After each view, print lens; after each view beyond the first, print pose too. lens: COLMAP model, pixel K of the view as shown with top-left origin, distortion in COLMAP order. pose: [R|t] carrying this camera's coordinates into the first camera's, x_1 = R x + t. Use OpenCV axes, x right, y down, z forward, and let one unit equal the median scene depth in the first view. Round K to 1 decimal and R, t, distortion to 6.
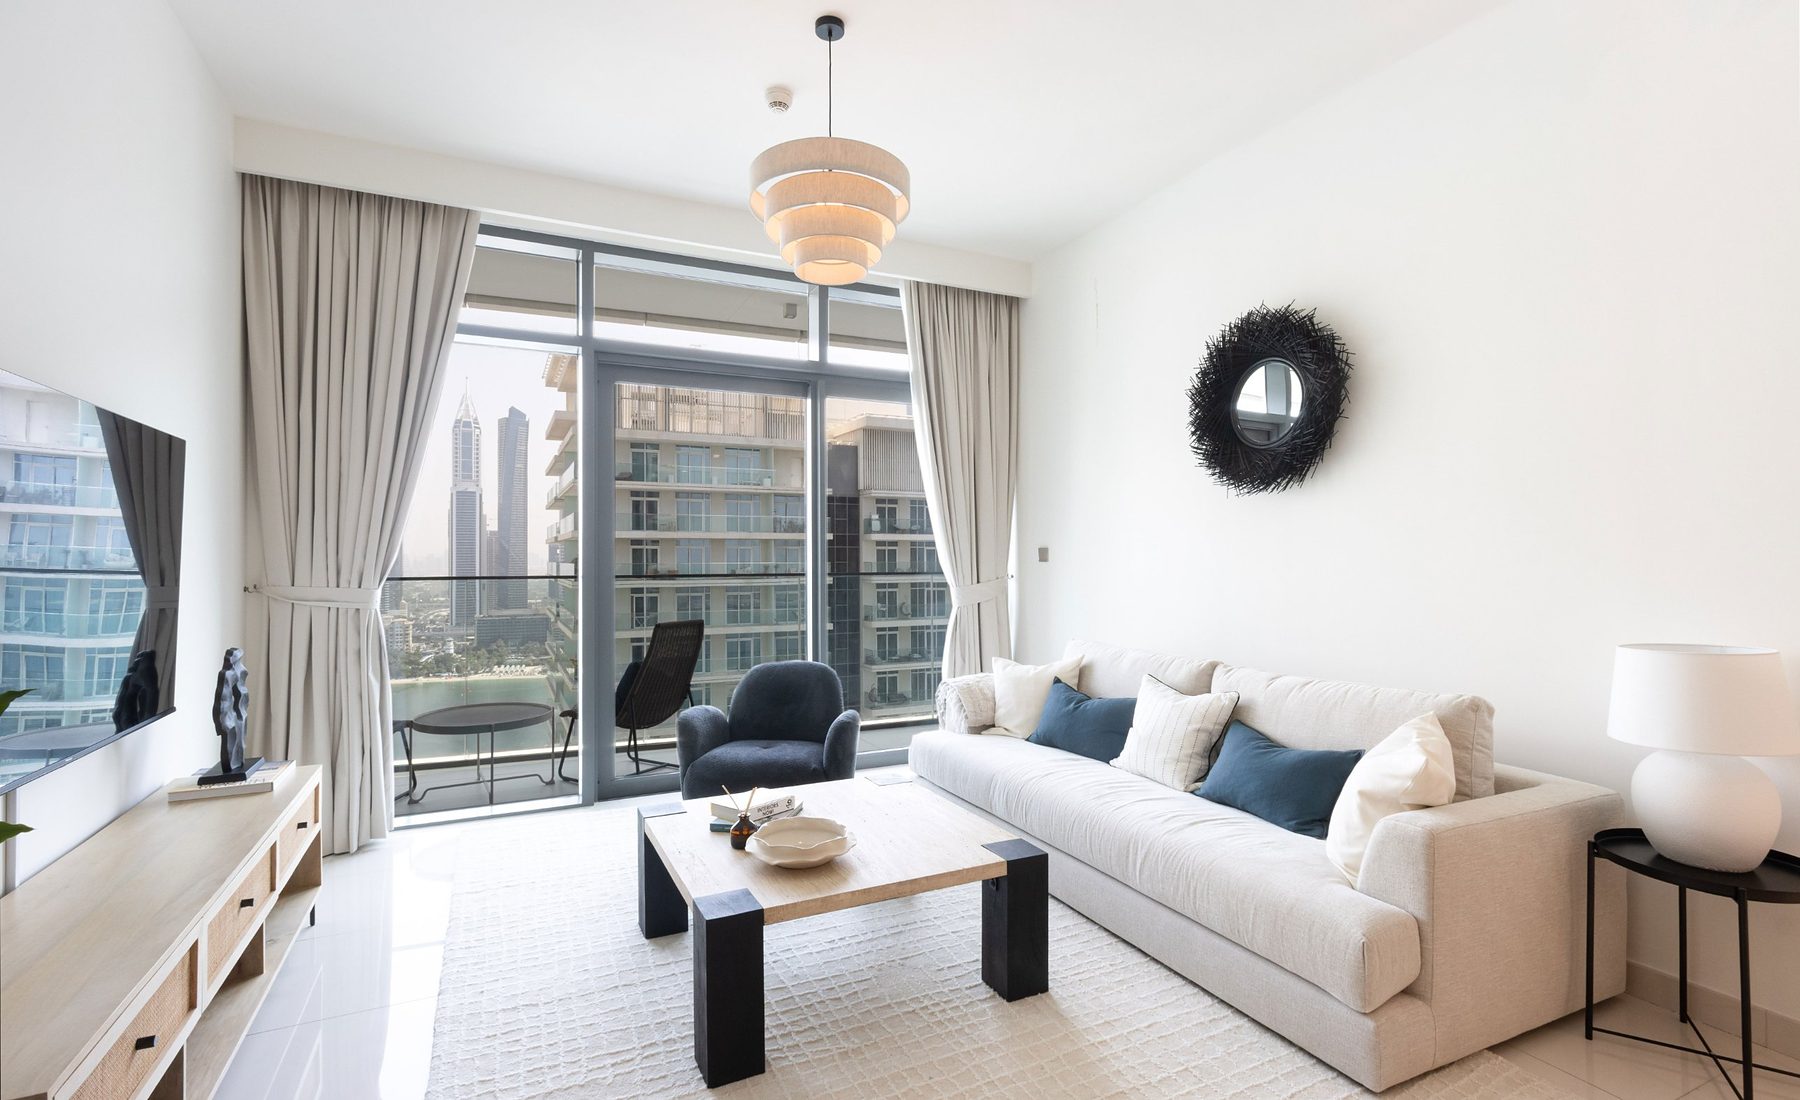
lens RADIAL K [[829.0, 0, 901.9], [0, 829.0, 546.1], [0, 0, 1]] dist [-0.003522, -0.000352]
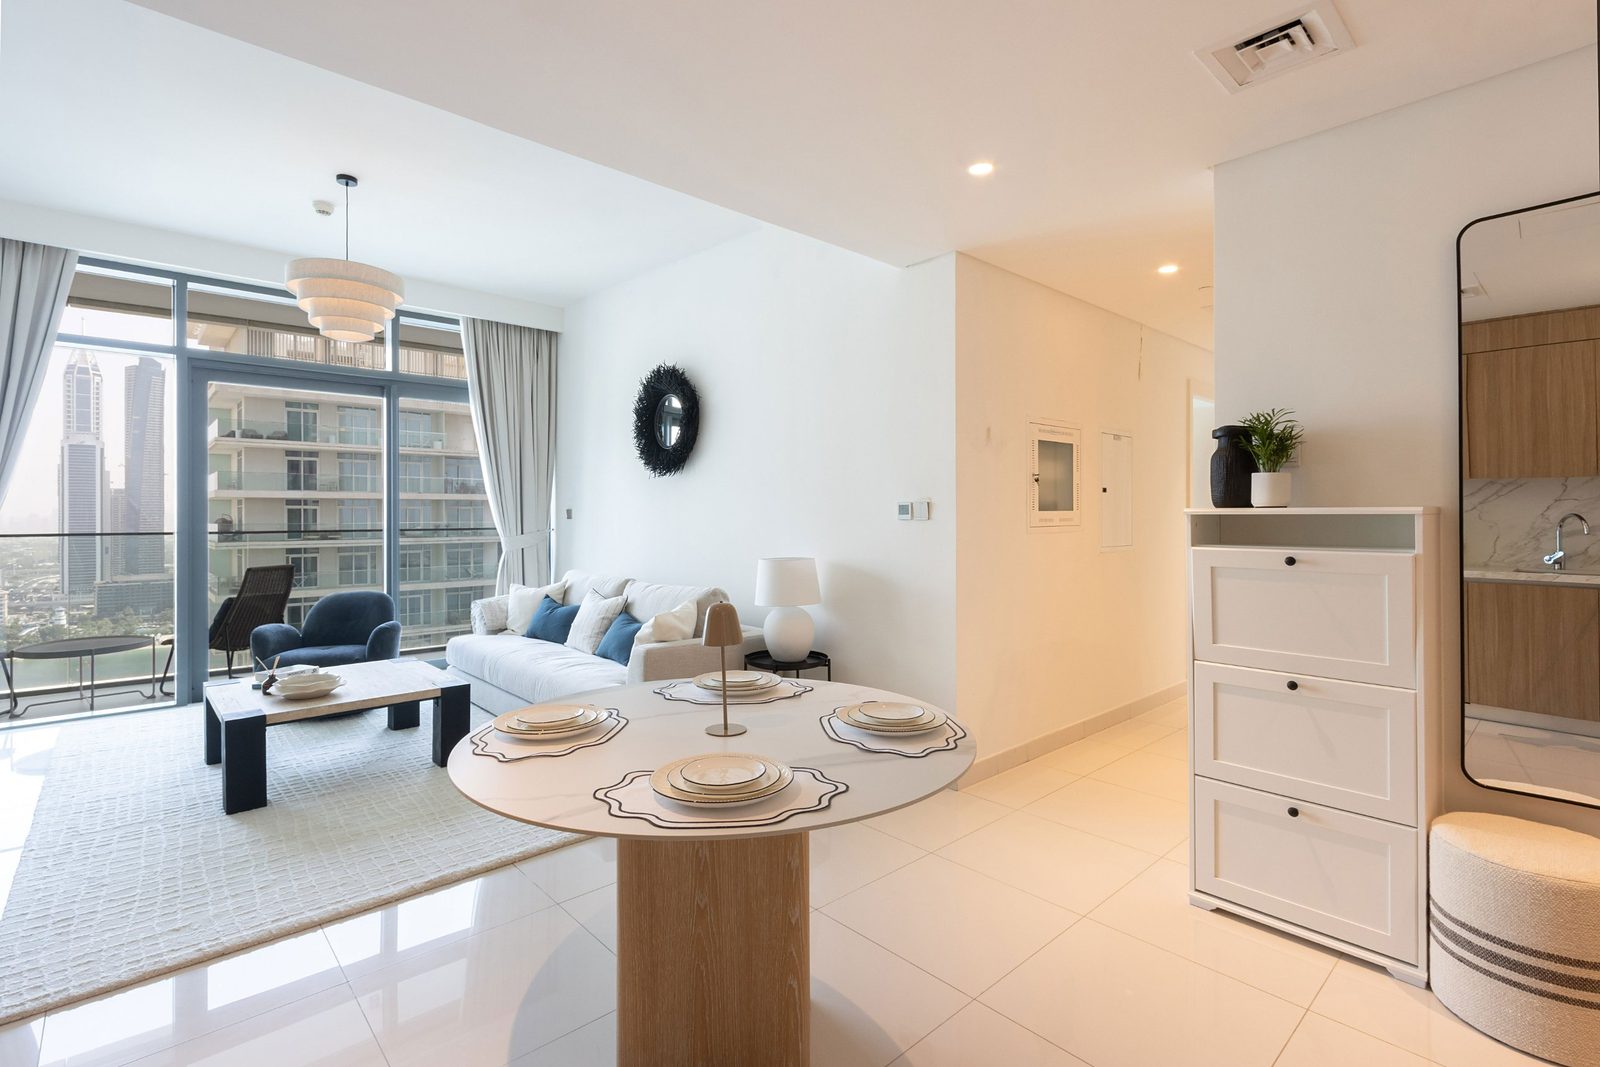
lens RADIAL K [[737.8, 0, 819.5], [0, 737.8, 510.3], [0, 0, 1]] dist [-0.005289, -0.003052]
pose [[0.953948, 0.000418, 0.299972, 0.198647], [-0.001932, 0.999987, 0.004751, -0.003405], [-0.299966, -0.005112, 0.953936, -0.343836]]
